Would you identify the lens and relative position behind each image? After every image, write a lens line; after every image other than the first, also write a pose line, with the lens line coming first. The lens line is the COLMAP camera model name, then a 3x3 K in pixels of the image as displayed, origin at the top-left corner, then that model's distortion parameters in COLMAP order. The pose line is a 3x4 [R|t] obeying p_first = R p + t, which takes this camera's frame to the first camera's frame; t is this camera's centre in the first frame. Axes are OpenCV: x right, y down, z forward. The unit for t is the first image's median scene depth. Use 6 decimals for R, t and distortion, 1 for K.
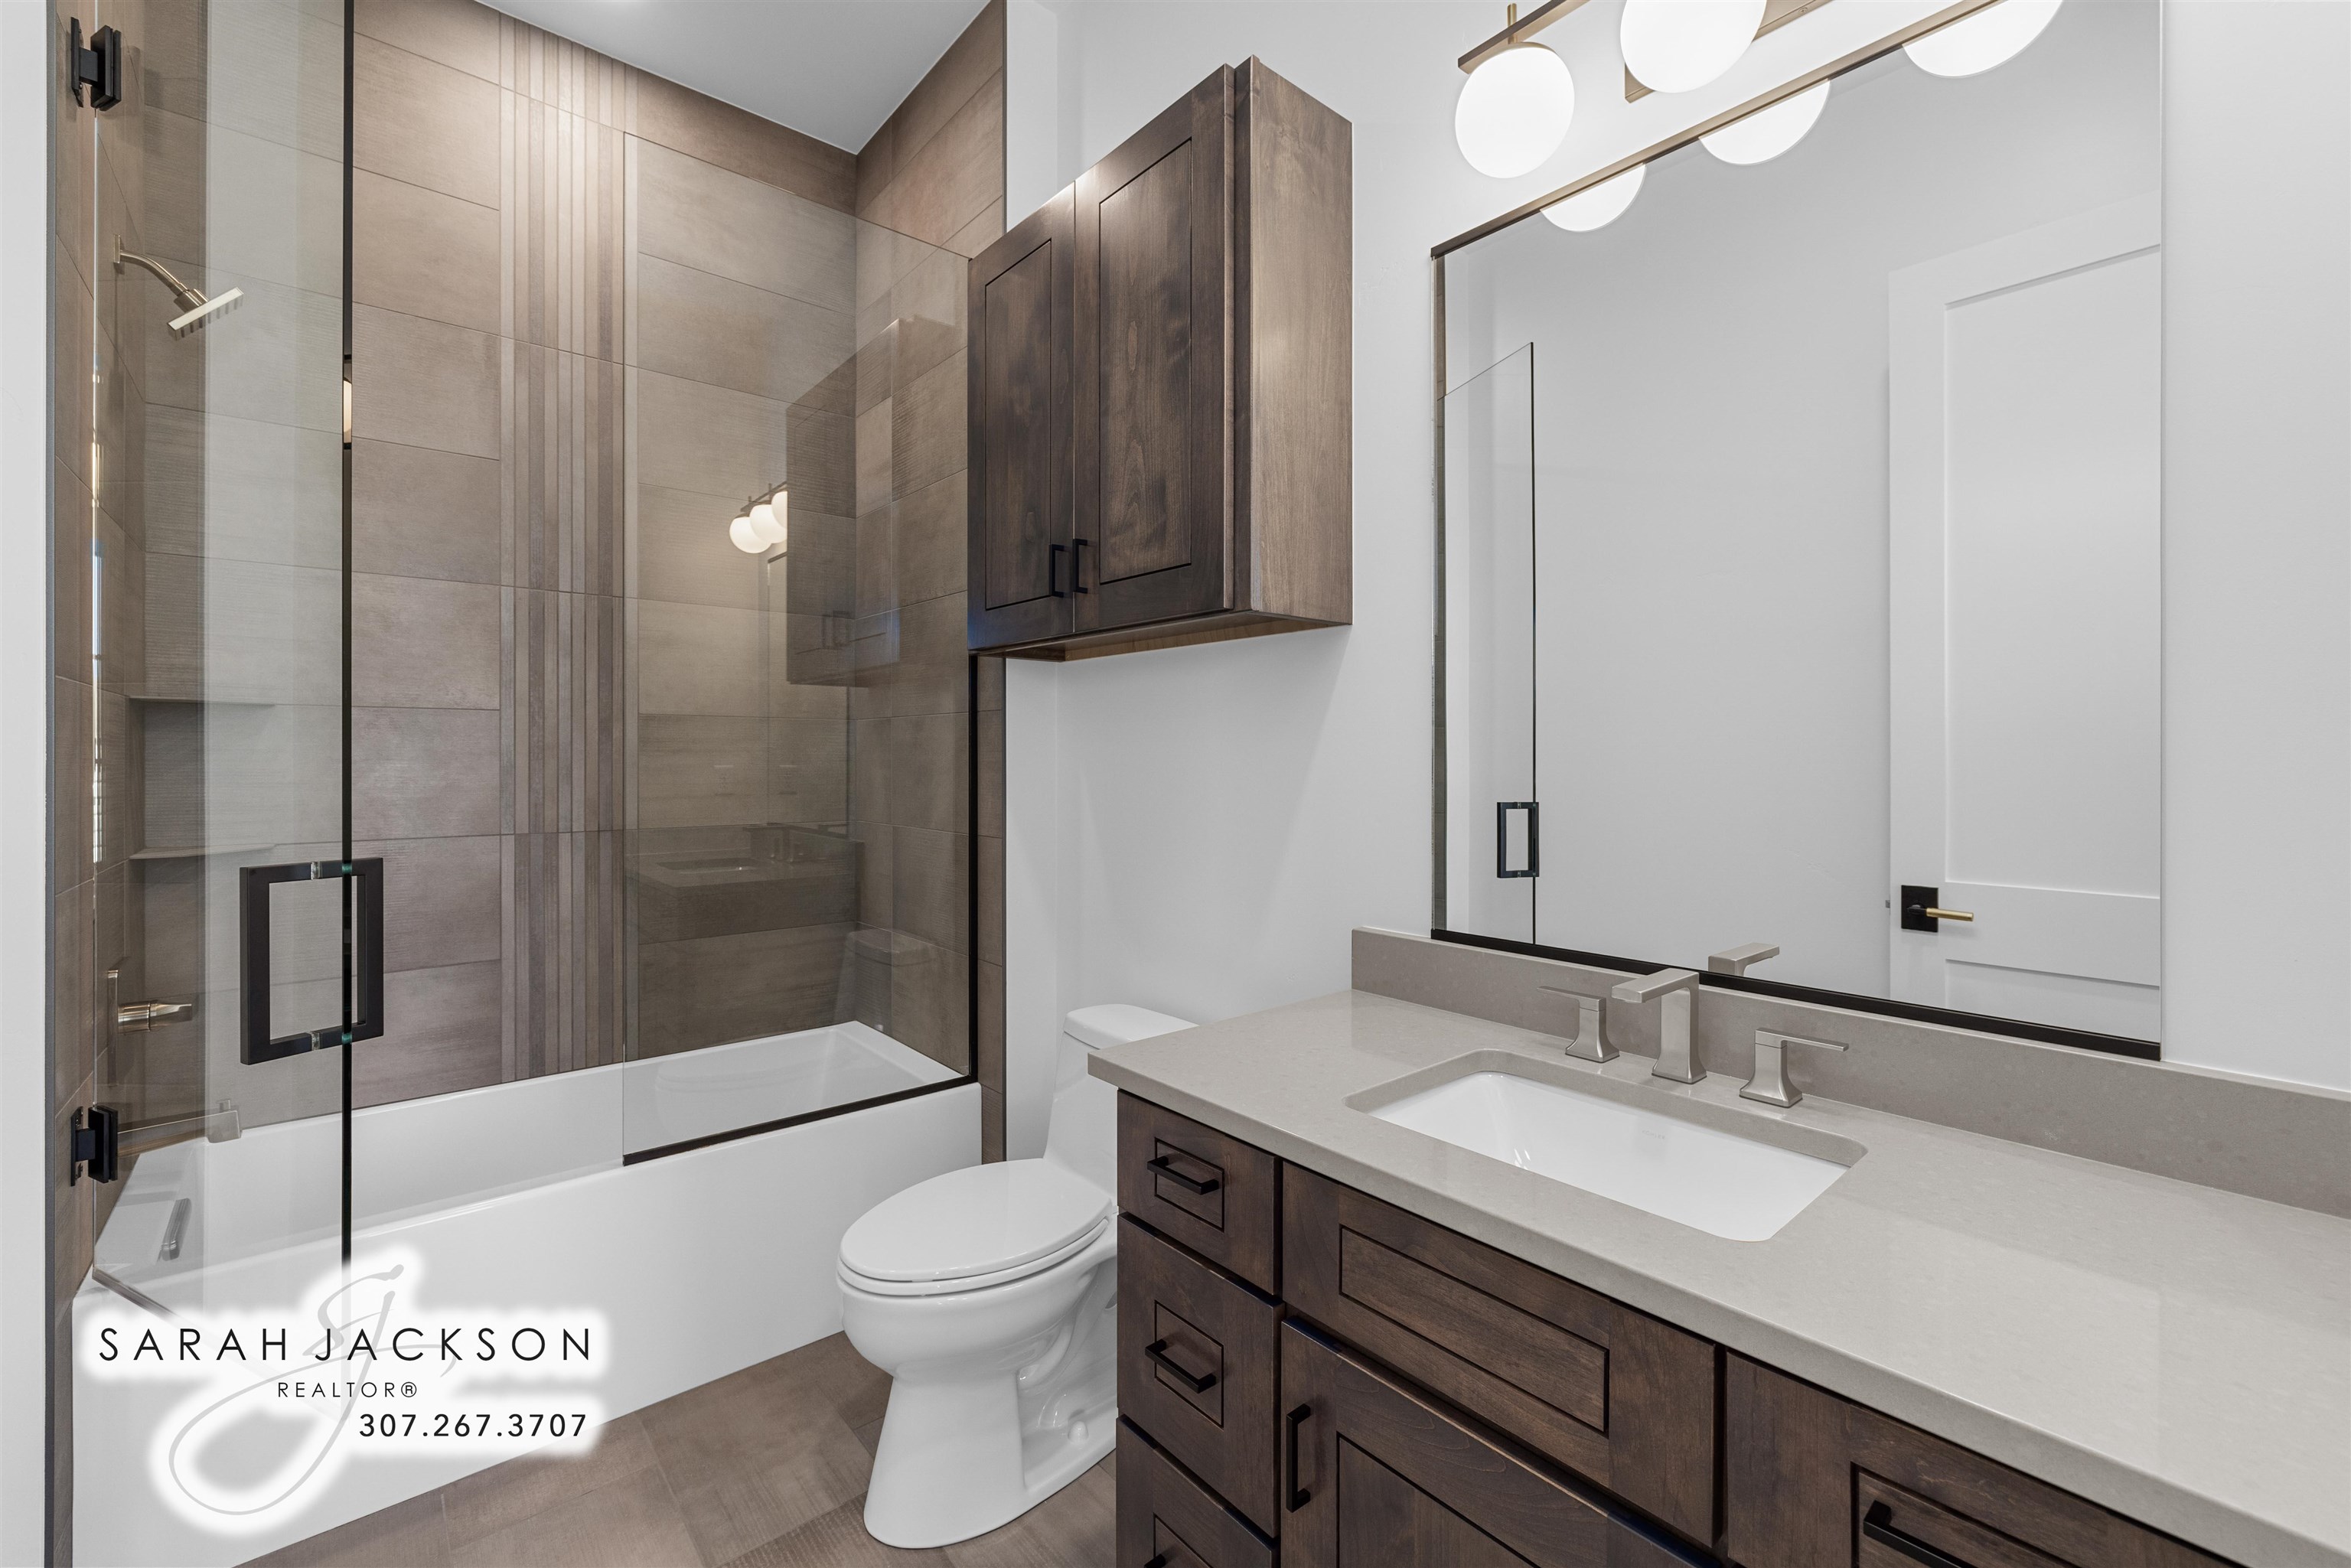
lens RADIAL K [[981.1, 0, 1179.2], [0, 981.1, 761.3], [0, 0, 1]] dist [0.001313, 0.000377]
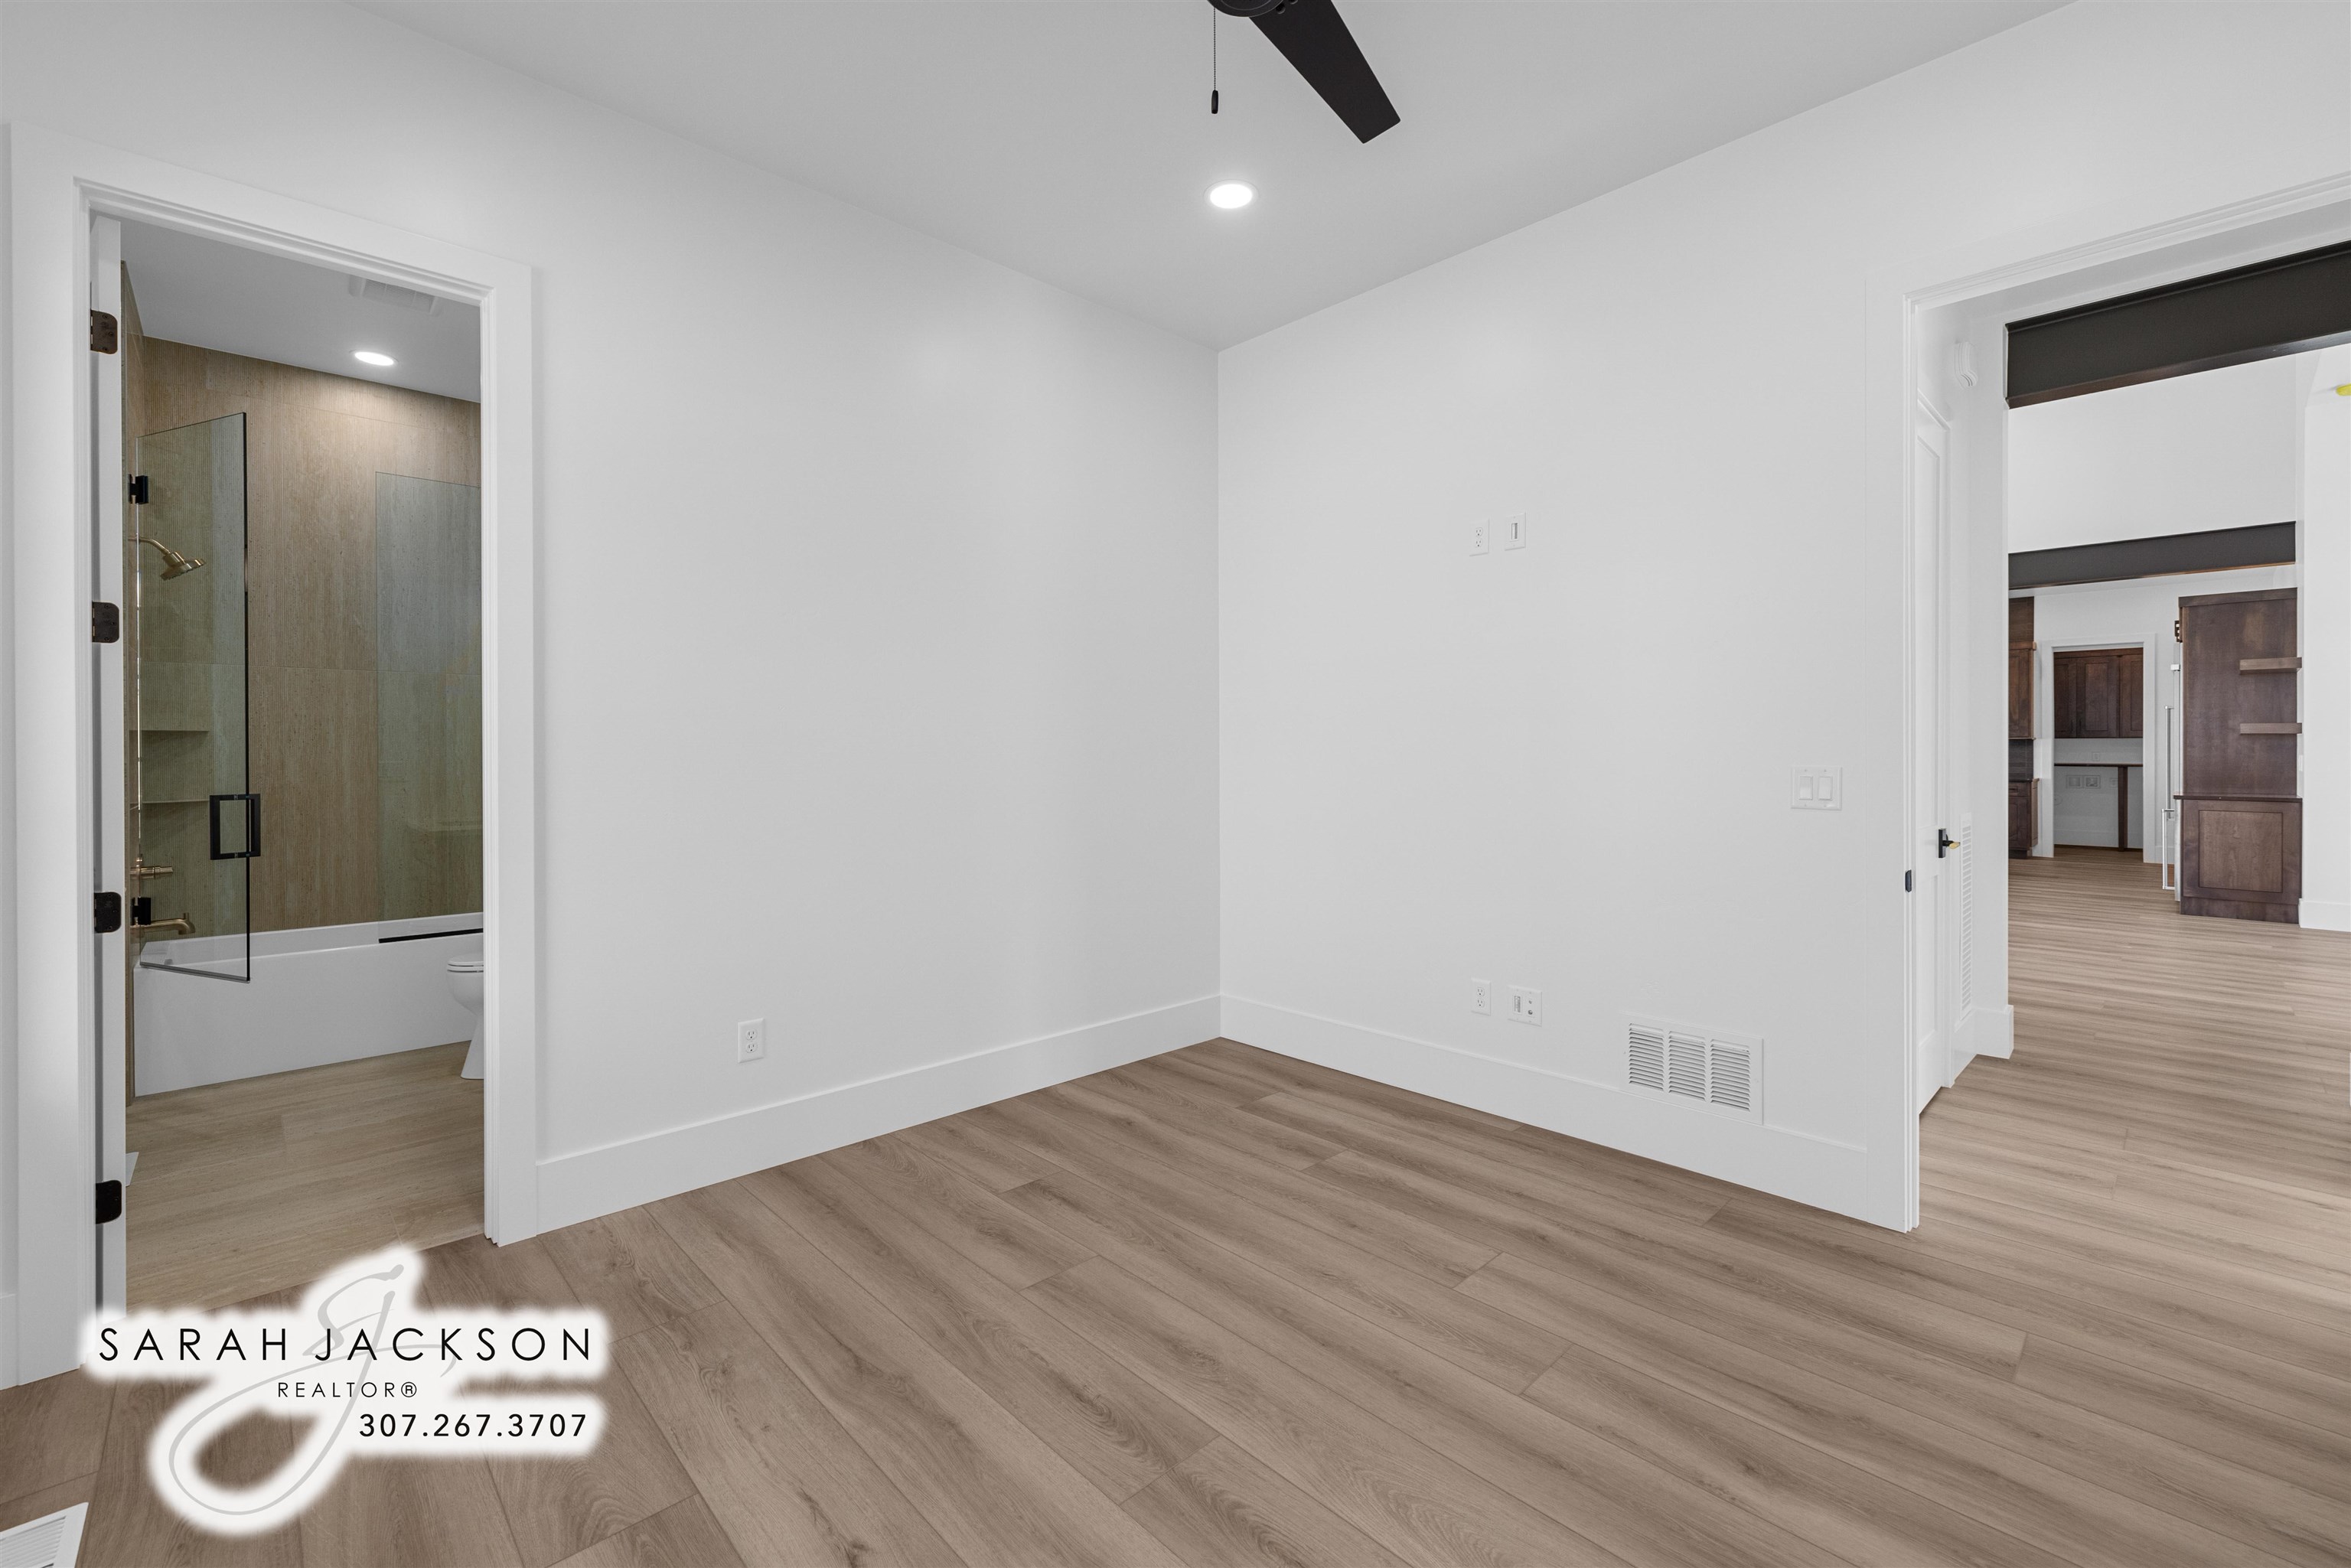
lens RADIAL K [[981.1, 0, 1174.9], [0, 981.1, 766.5], [0, 0, 1]] dist [0.001313, 0.000377]
pose [[0.998067, -0.005672, 0.061884, 1.705172], [0.005164, 0.999952, 0.008359, 0.009664], [-0.061928, -0.008024, 0.998048, -2.061963]]
